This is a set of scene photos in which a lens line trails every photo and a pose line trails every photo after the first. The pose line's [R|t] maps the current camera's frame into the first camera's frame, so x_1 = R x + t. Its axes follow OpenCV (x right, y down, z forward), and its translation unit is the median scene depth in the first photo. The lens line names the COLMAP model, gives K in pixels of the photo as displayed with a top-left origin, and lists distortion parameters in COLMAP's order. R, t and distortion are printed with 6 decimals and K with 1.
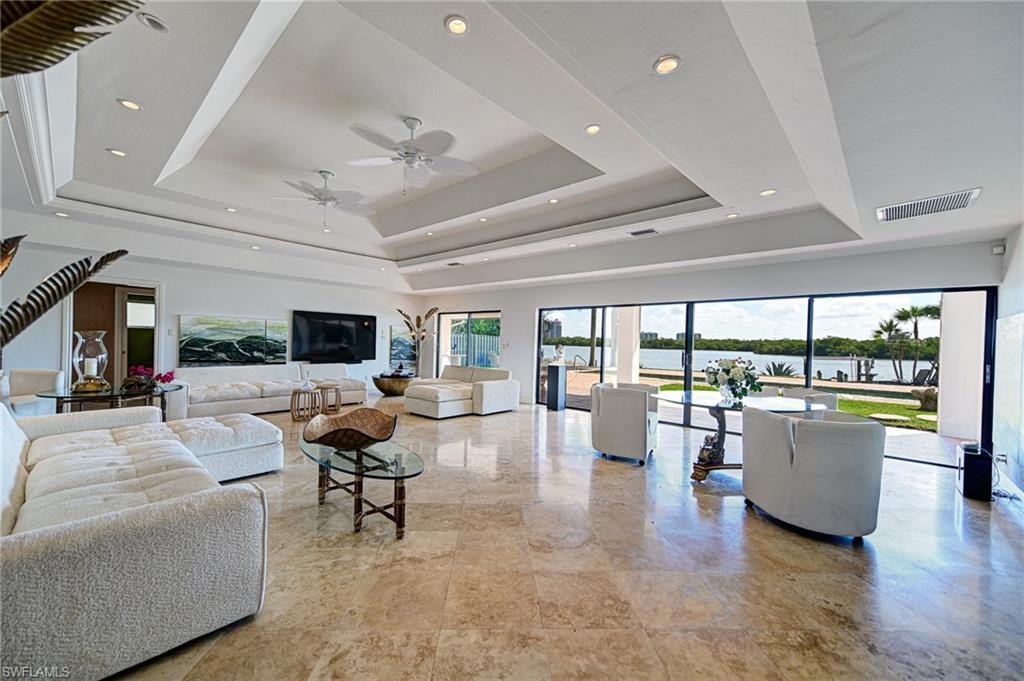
lens RADIAL K [[402.9, 0, 509.9], [0, 402.9, 347.0], [0, 0, 1]] dist [0.018343, -0.000003]
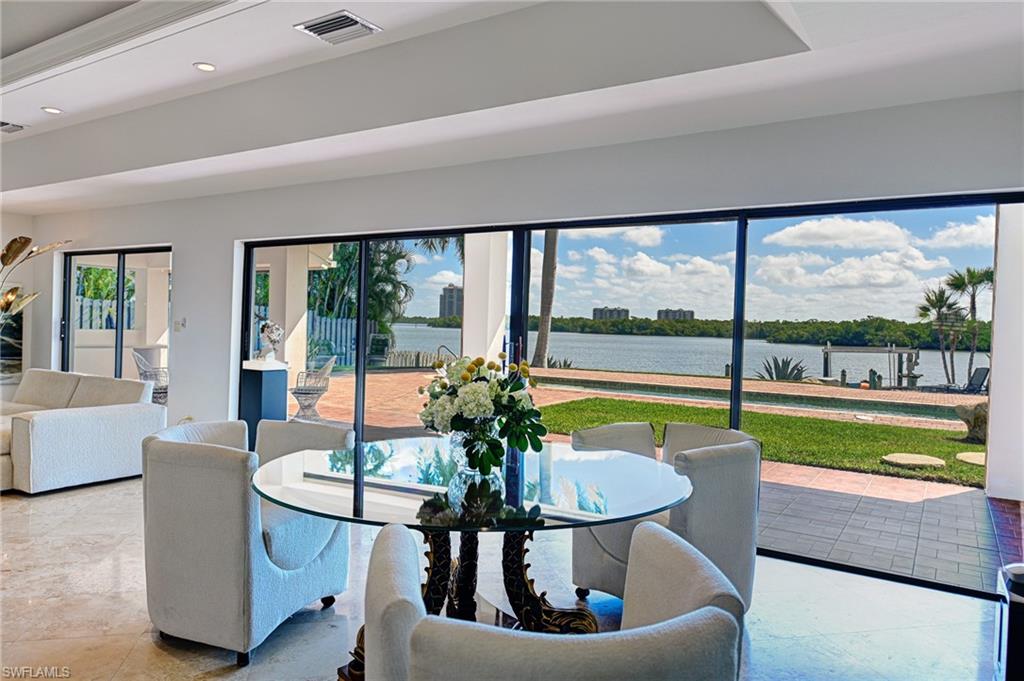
lens RADIAL K [[685.5, 0, 512.0], [0, 685.5, 340.5], [0, 0, 1]] dist [0.003499, 0.004198]
pose [[0.983531, 0.000079, 0.180737, 0.081044], [-0.002418, 0.999916, 0.012720, 0.001149], [-0.180721, -0.012947, 0.983449, 0.069449]]
